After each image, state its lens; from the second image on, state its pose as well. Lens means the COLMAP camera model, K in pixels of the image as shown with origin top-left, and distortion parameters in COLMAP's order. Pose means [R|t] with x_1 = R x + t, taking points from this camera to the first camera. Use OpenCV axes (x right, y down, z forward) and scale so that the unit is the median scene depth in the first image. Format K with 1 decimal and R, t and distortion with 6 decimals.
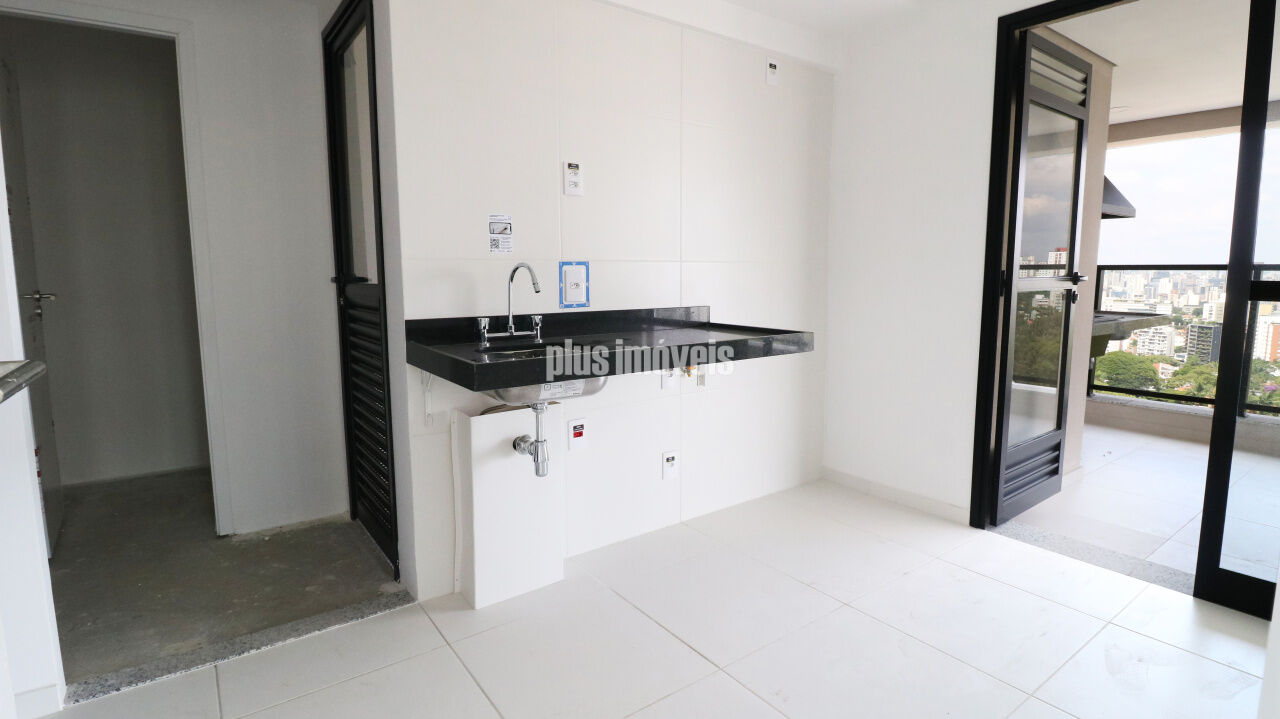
lens RADIAL K [[628.9, 0, 652.6], [0, 628.9, 342.1], [0, 0, 1]] dist [0.000311, -0.010393]
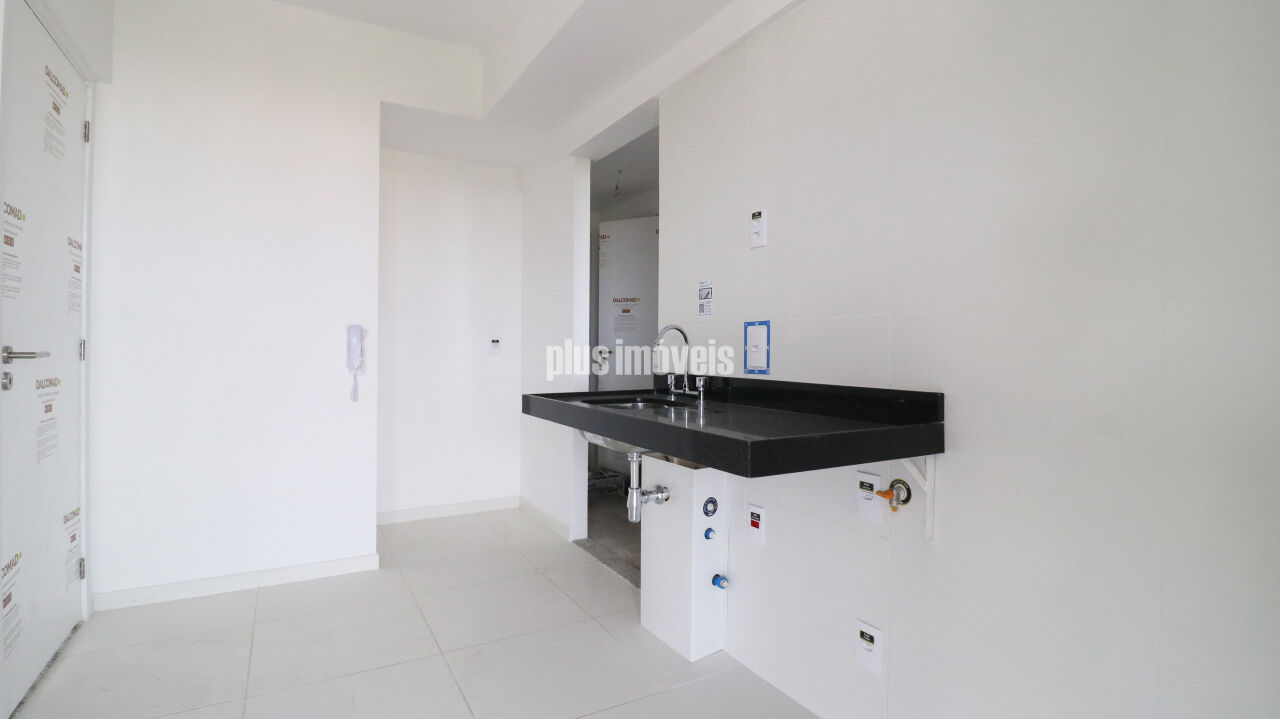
lens RADIAL K [[604.8, 0, 633.8], [0, 604.8, 345.3], [0, 0, 1]] dist [0.000658, -0.013903]
pose [[-0.123572, -0.002956, -0.992331, 0.736955], [-0.119358, 0.992780, 0.011906, -0.085197], [0.985131, 0.119914, -0.123033, 0.947261]]
